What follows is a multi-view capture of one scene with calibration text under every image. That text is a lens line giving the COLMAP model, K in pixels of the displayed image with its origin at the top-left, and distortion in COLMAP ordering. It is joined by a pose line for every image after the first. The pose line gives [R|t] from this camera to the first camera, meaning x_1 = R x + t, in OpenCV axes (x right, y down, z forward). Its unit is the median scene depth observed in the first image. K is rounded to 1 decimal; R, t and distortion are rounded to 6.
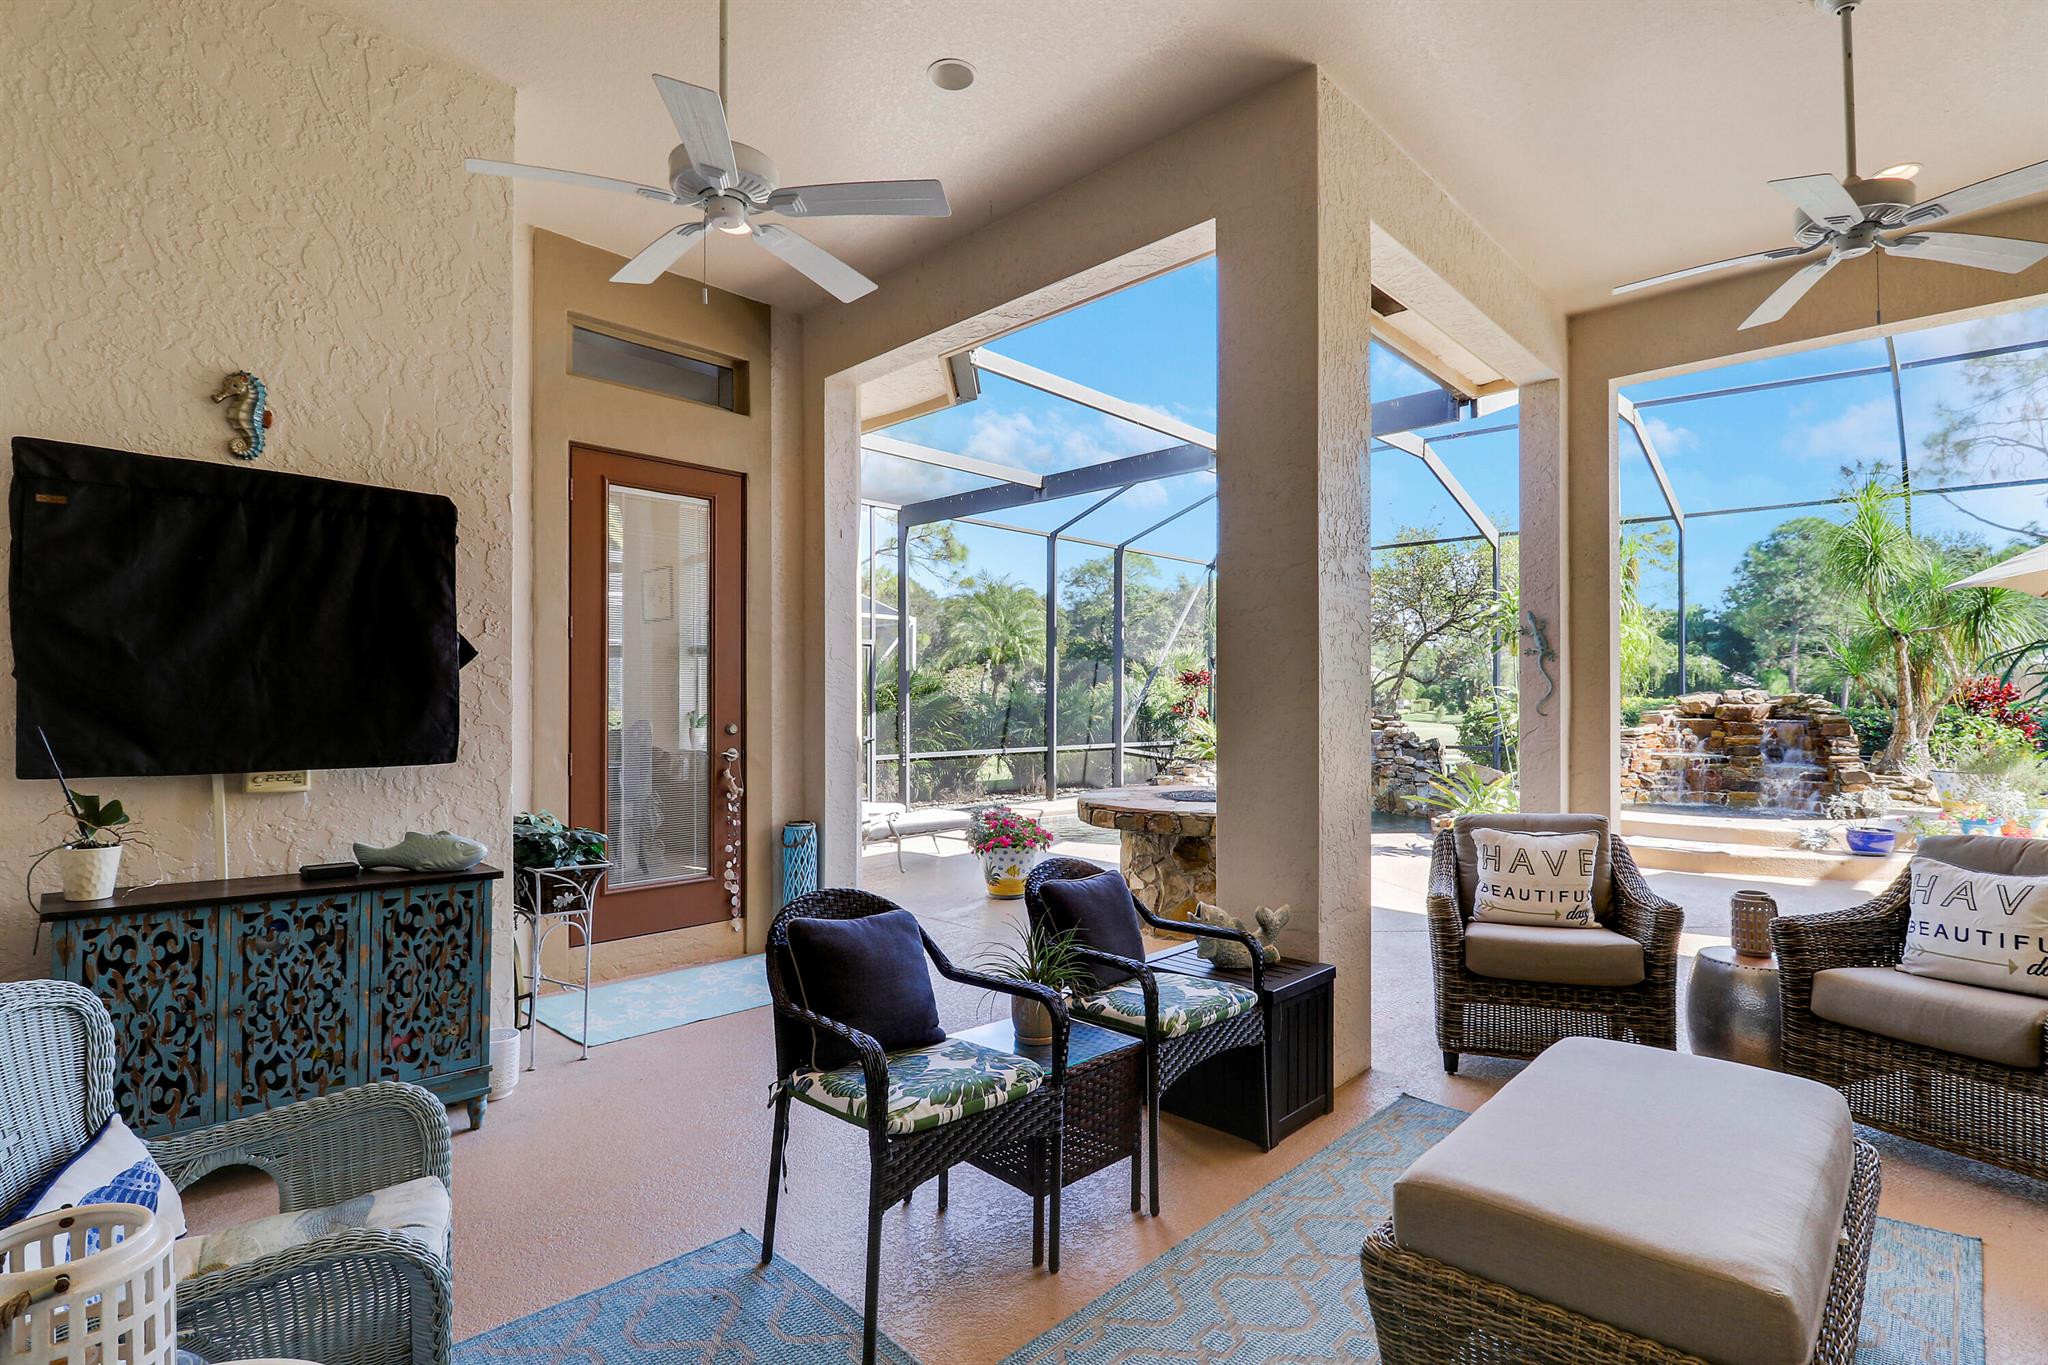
lens RADIAL K [[953.7, 0, 1071.2], [0, 953.7, 695.2], [0, 0, 1]] dist [-0.010862, -0.007467]
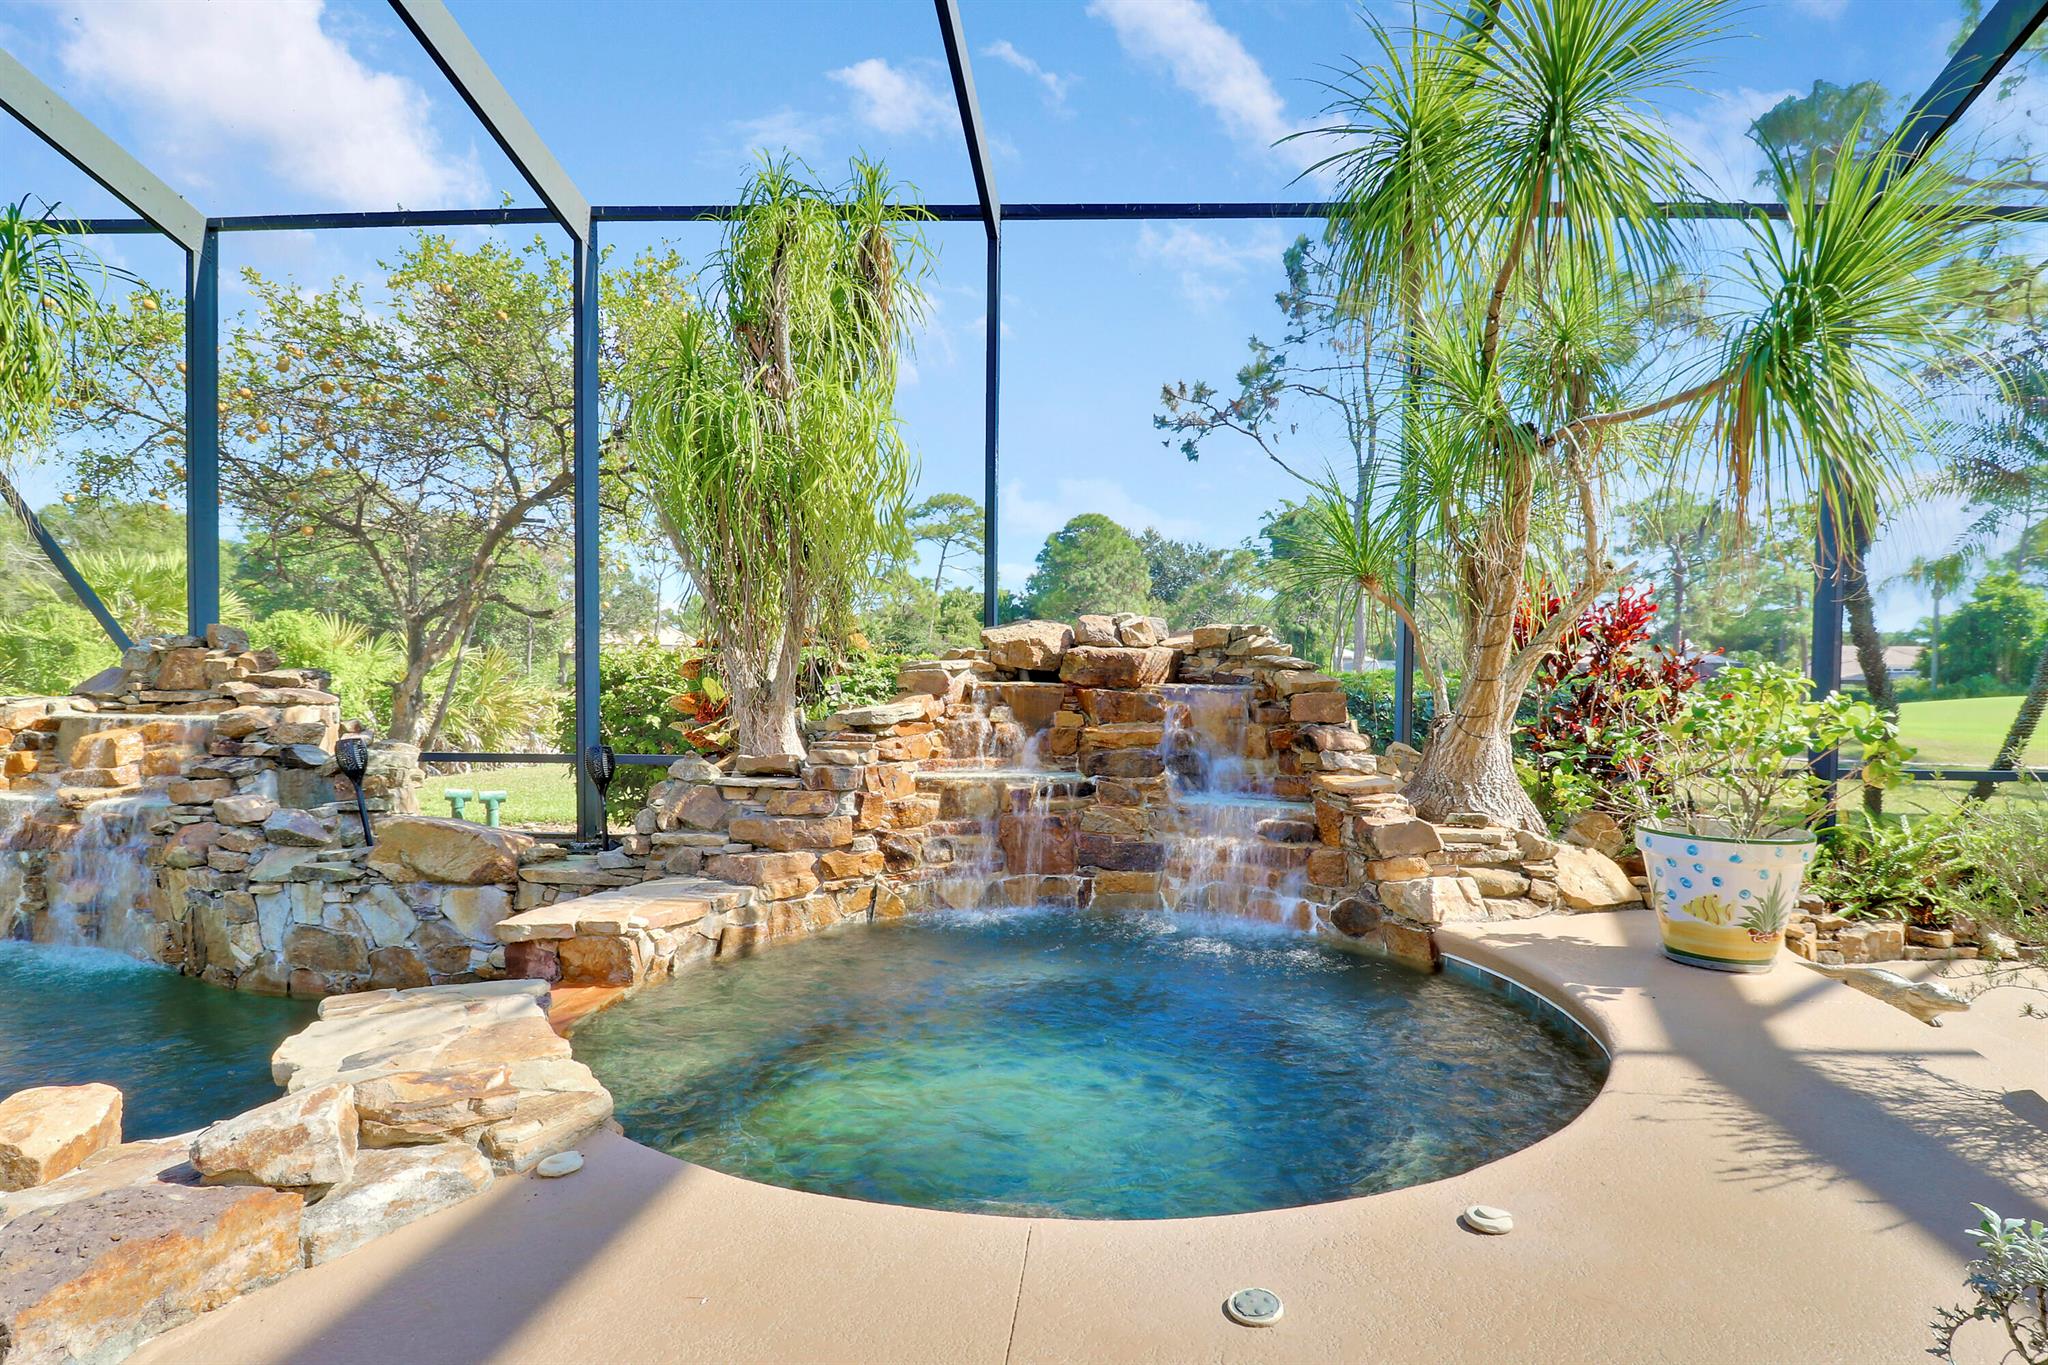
lens RADIAL K [[989.3, 0, 1043.1], [0, 989.3, 694.1], [0, 0, 1]] dist [-0.013629, -0.000620]
pose [[0.812334, 0.002849, 0.583186, 0.709803], [-0.013382, 0.999816, 0.013757, 0.040622], [-0.583040, -0.018979, 0.812222, 1.098387]]
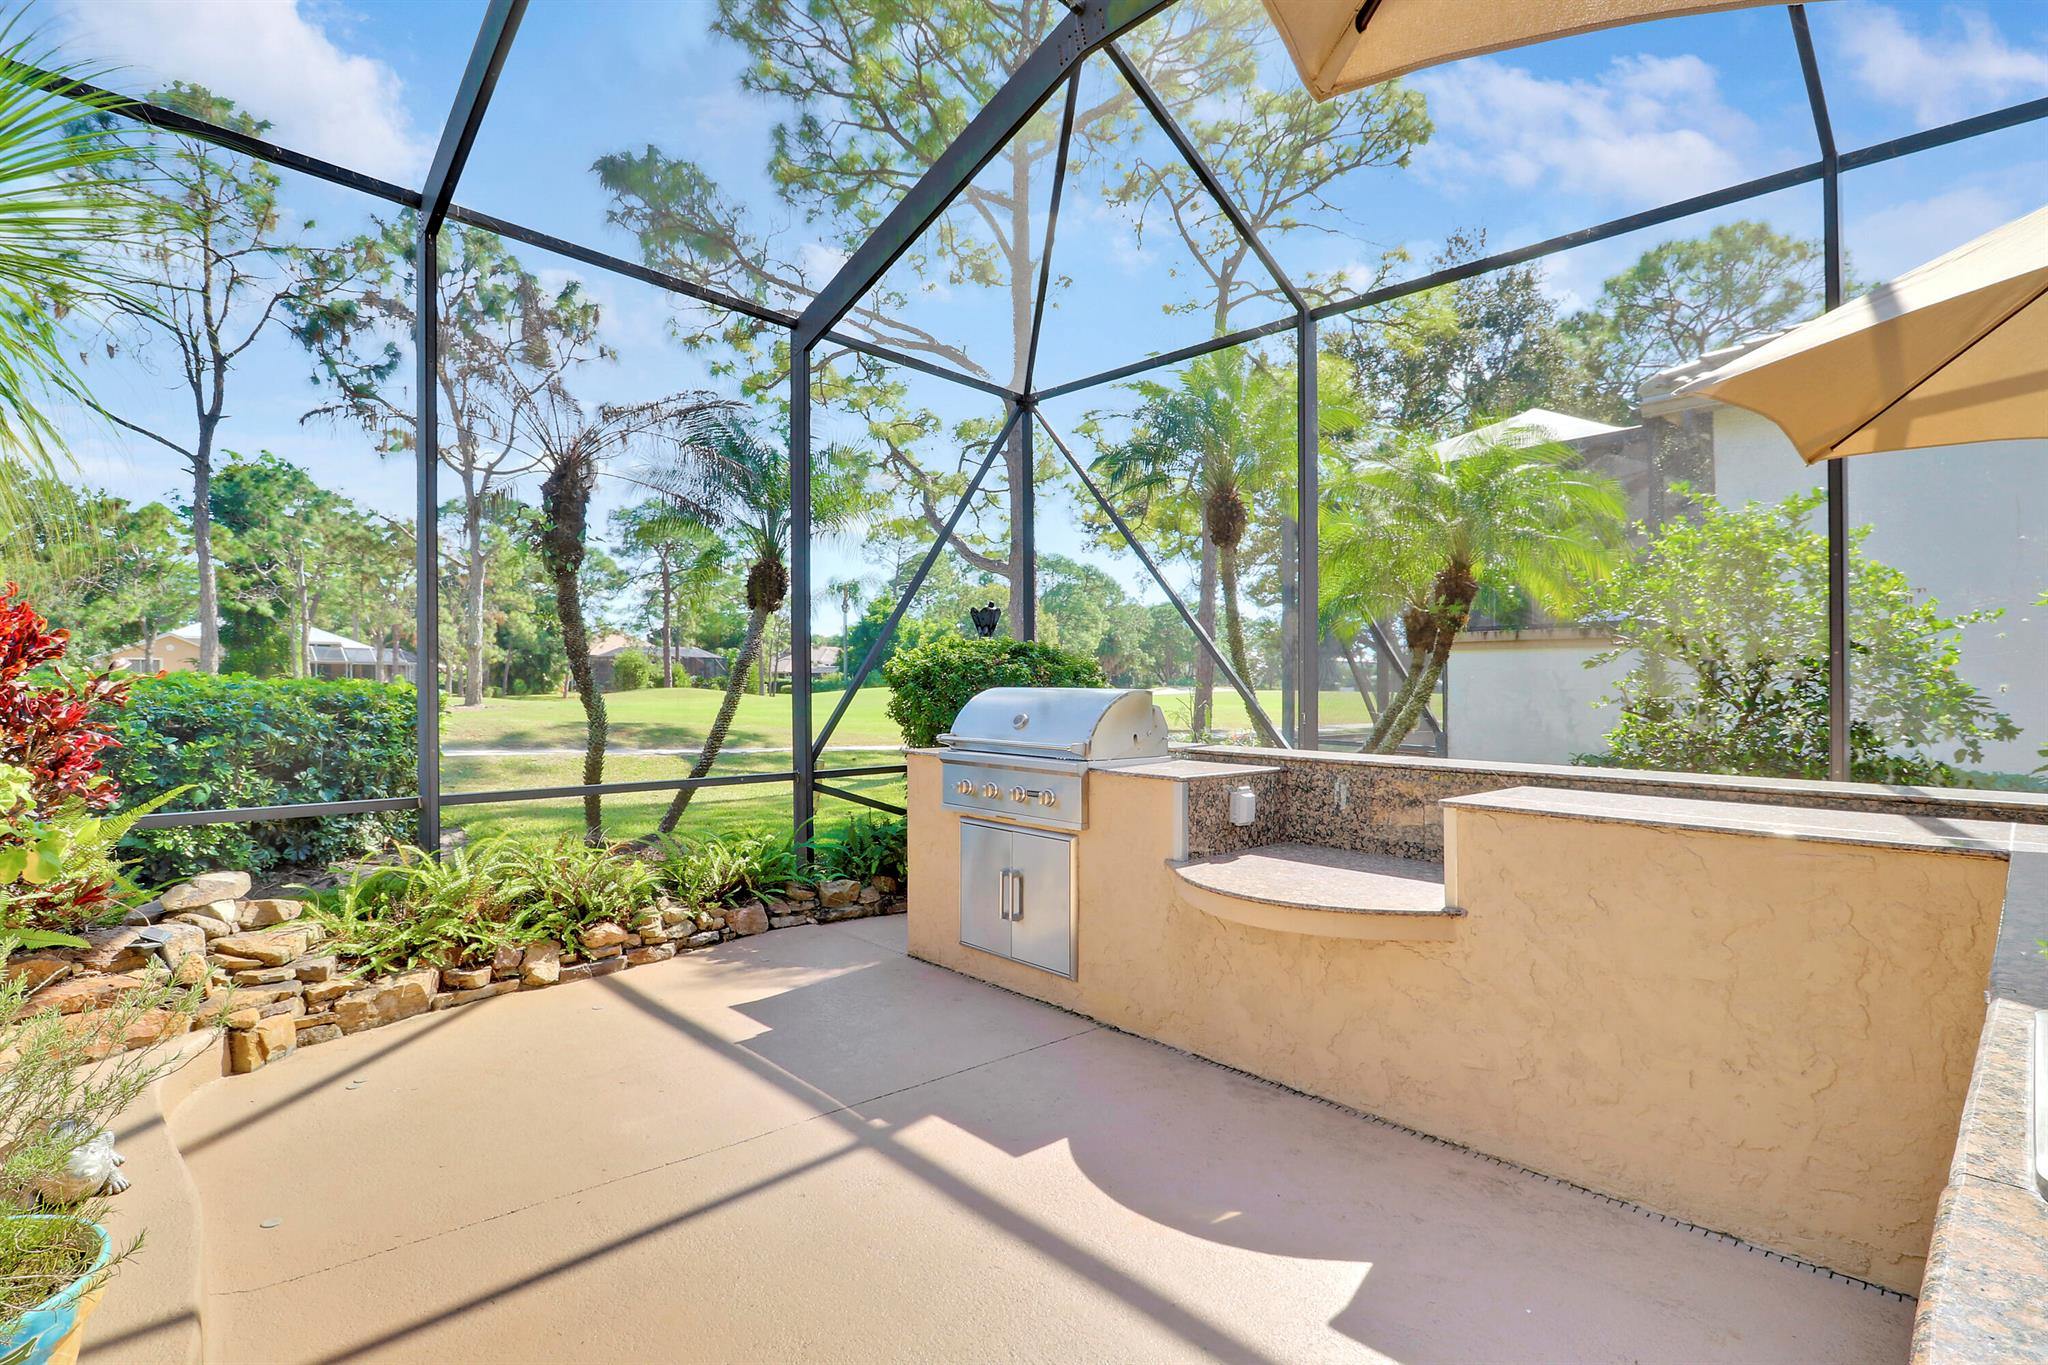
lens RADIAL K [[989.3, 0, 1003.7], [0, 989.3, 681.0], [0, 0, 1]] dist [-0.013629, -0.000620]
pose [[0.069713, 0.003018, 0.997563, 0.959182], [-0.013158, 0.999911, -0.002105, 0.009438], [-0.997480, -0.012979, 0.069746, 0.895599]]
